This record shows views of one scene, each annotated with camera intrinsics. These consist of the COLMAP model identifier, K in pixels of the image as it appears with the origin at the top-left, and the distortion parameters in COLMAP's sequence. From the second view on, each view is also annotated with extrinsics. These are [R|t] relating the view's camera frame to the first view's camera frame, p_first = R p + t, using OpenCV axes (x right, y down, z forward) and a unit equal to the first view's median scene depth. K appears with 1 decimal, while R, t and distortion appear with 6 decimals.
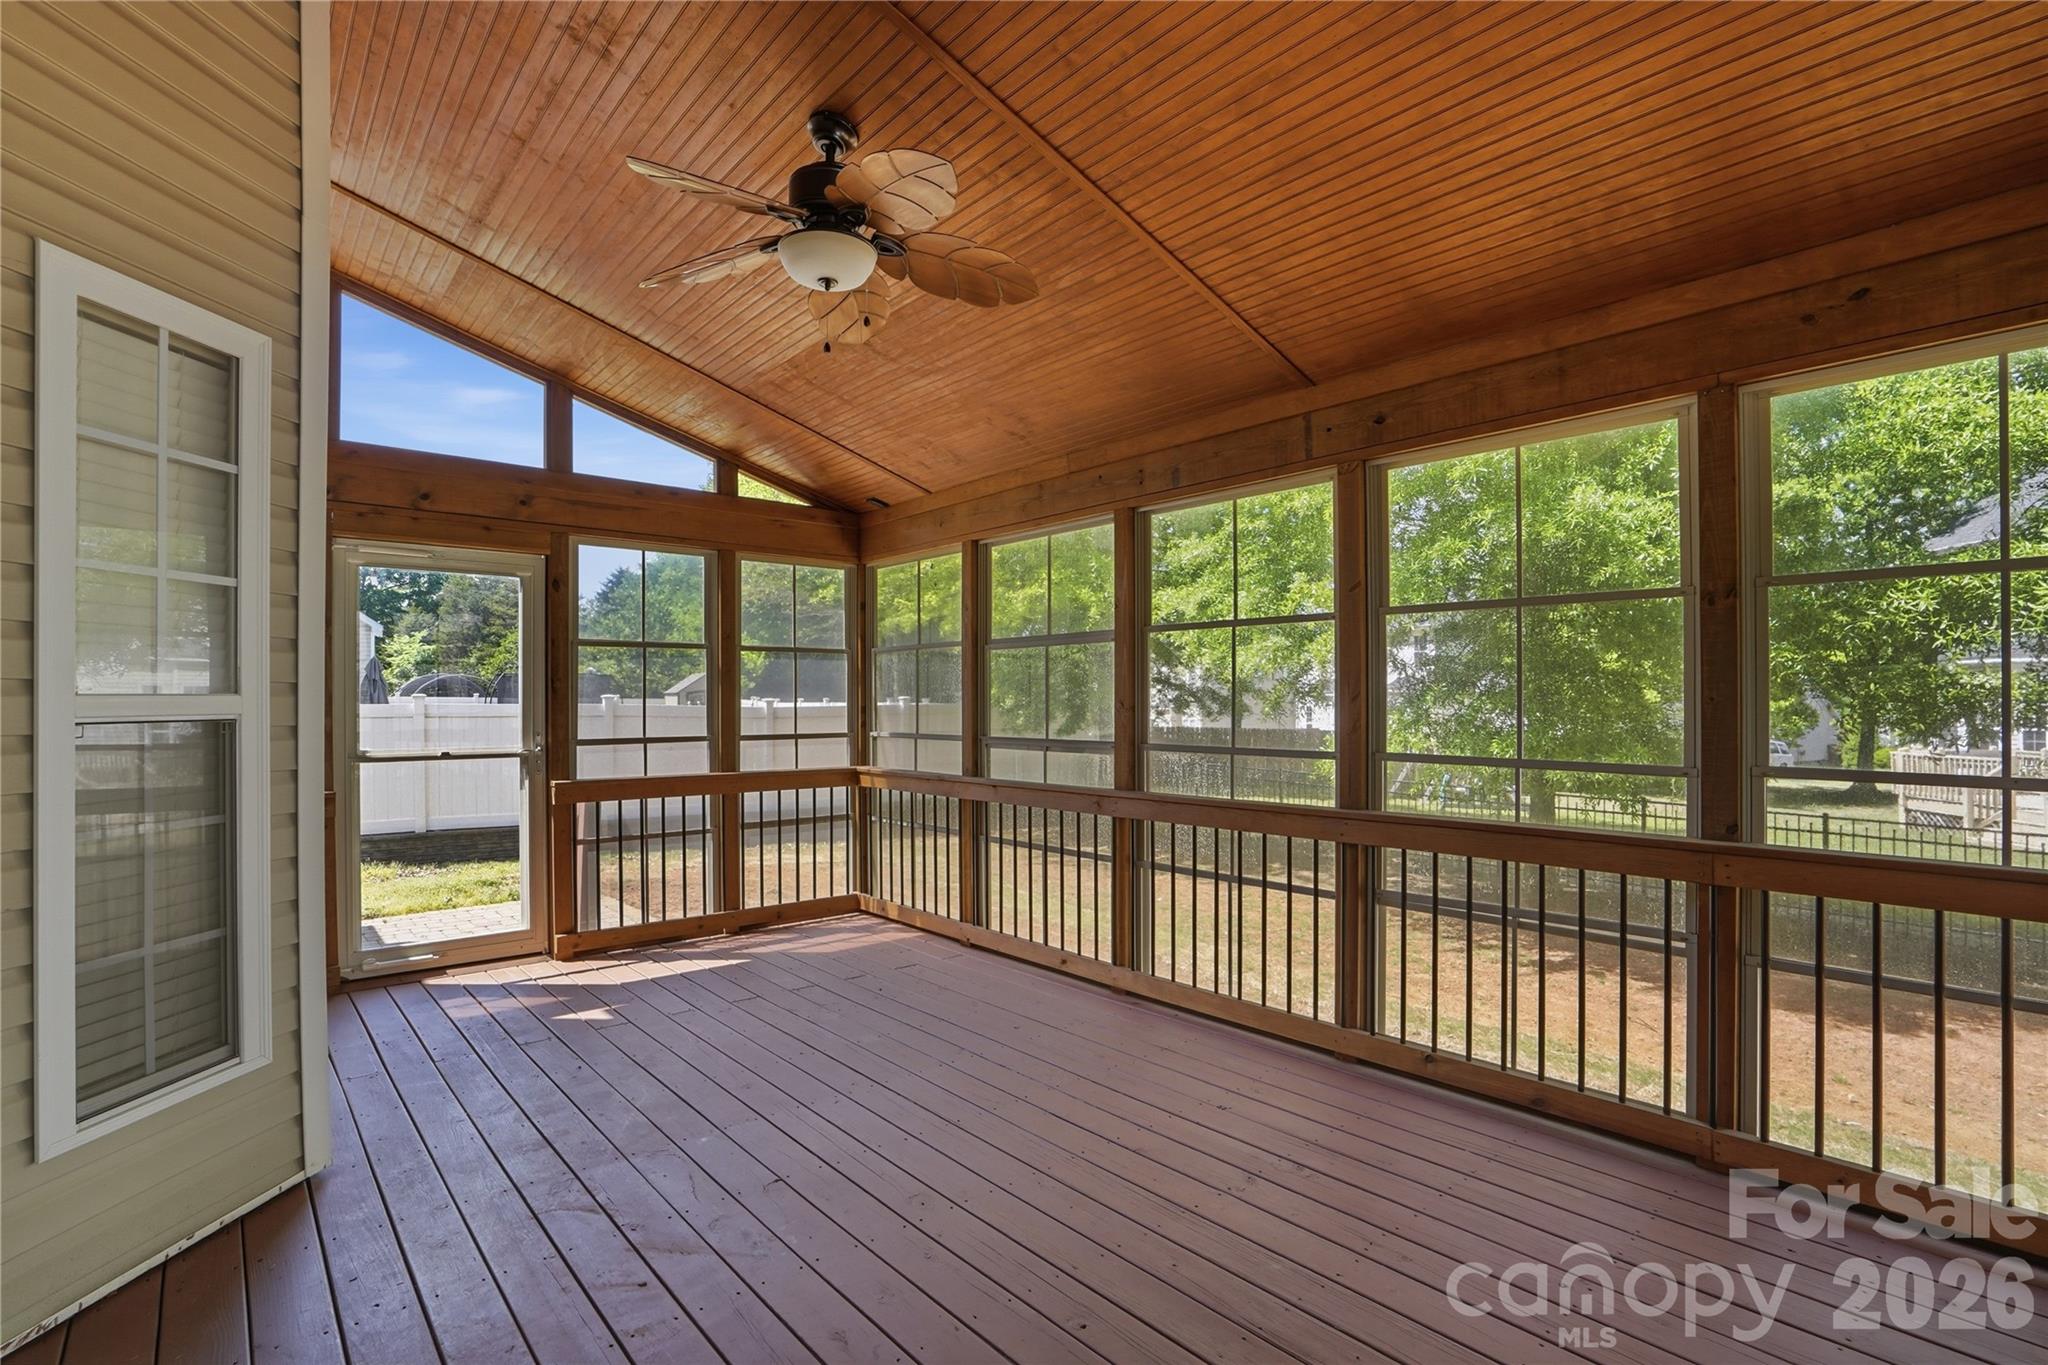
lens RADIAL K [[985.2, 0, 1010.8], [0, 985.2, 686.0], [0, 0, 1]] dist [0.003948, 0.001907]
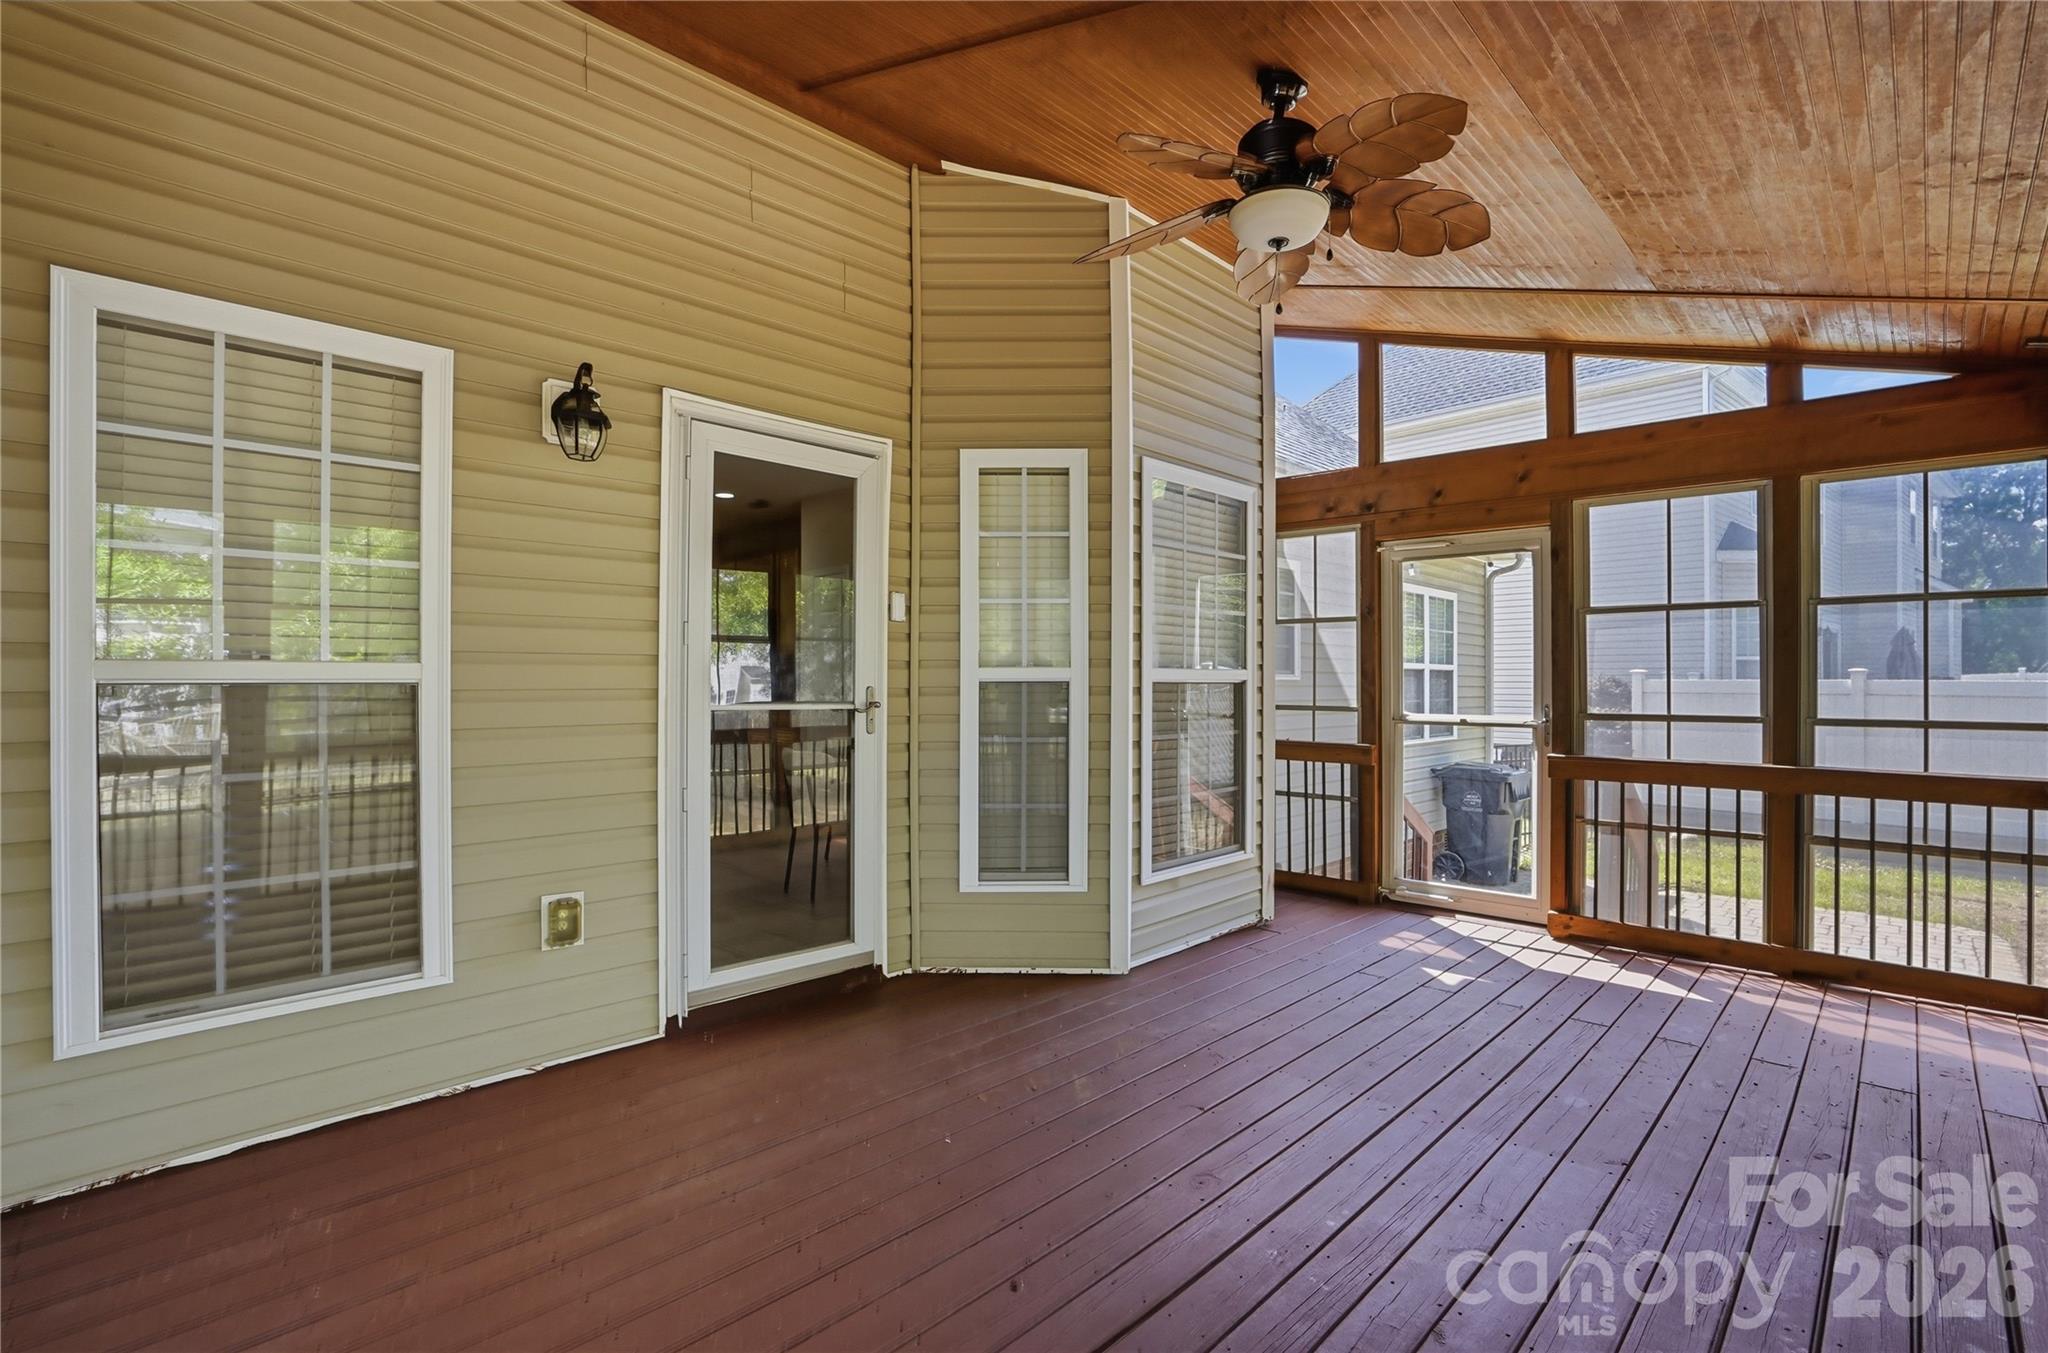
lens RADIAL K [[948.5, 0, 1002.7], [0, 948.5, 679.3], [0, 0, 1]] dist [-0.027563, -0.000056]
pose [[0.105021, 0.002187, -0.994468, 0.406378], [0.015334, 0.999875, 0.003818, 0.009184], [0.994352, -0.015650, 0.104975, 0.354564]]
